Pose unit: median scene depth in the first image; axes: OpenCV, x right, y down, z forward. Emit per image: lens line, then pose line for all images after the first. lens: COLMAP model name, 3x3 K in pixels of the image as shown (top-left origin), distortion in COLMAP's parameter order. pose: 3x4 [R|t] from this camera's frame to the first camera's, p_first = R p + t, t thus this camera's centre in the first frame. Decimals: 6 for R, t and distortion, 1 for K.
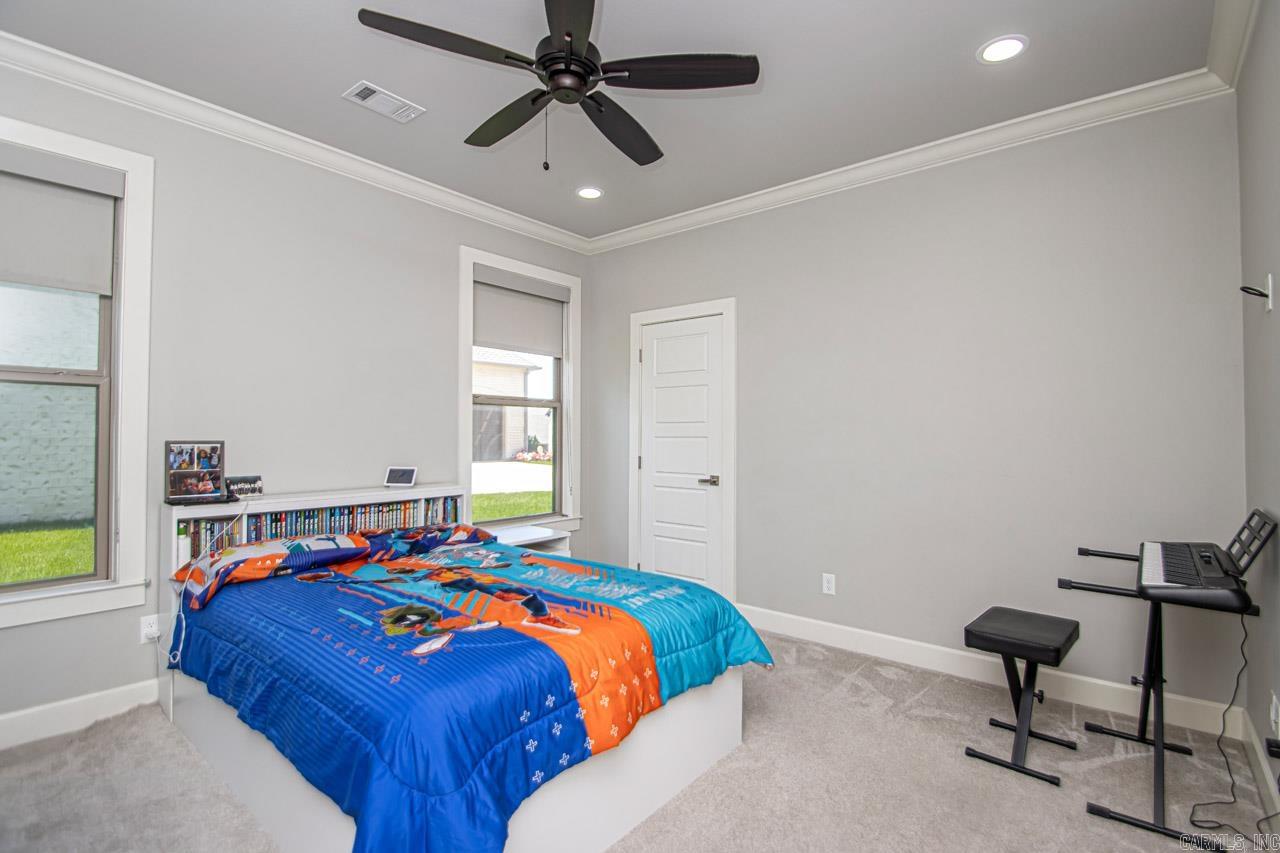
lens RADIAL K [[596.5, 0, 650.6], [0, 596.5, 425.5], [0, 0, 1]] dist [0.022729, -0.019388]
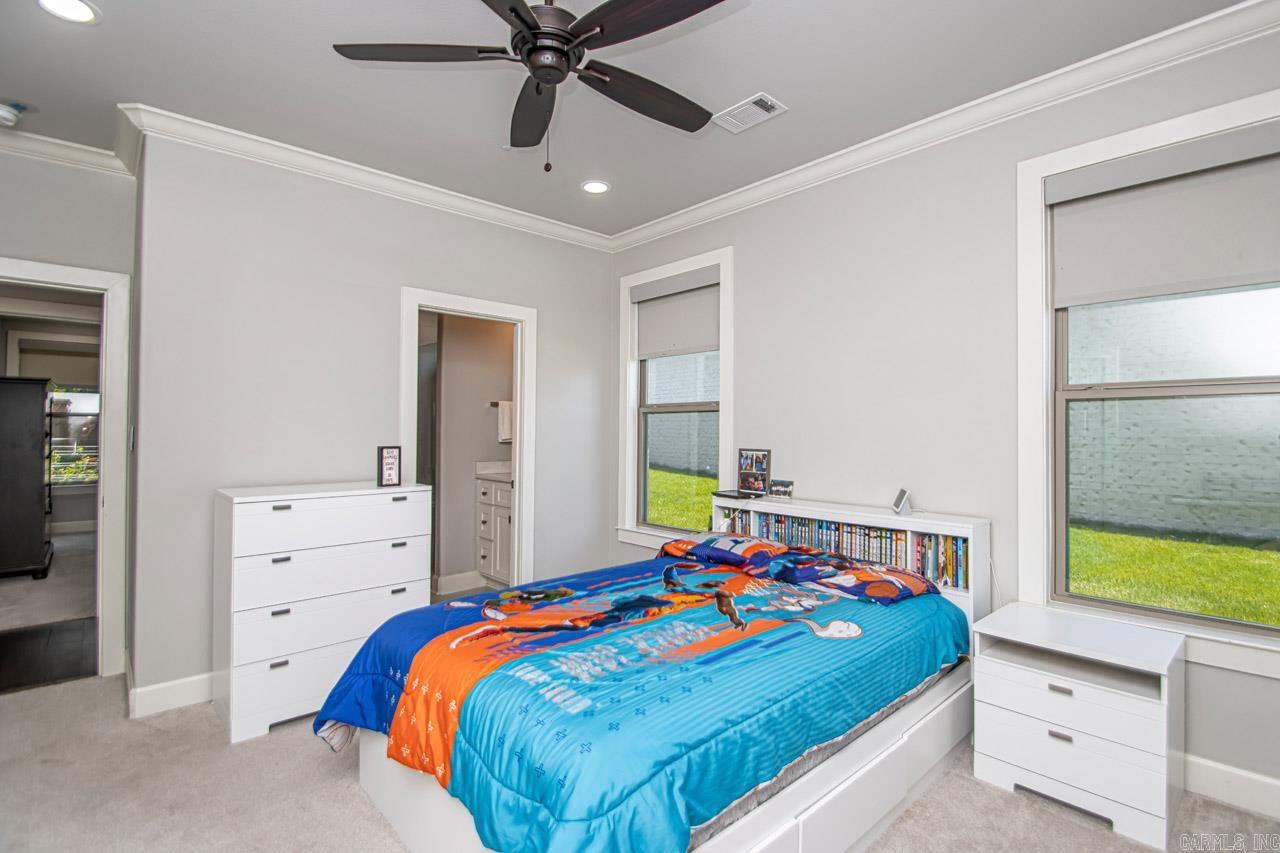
lens RADIAL K [[596.5, 0, 650.6], [0, 596.5, 425.5], [0, 0, 1]] dist [0.022729, -0.019388]
pose [[-0.139097, -0.013167, -0.990191, 0.533979], [0.008122, 0.999863, -0.014436, -0.007976], [0.990245, -0.010051, -0.138971, 0.939485]]
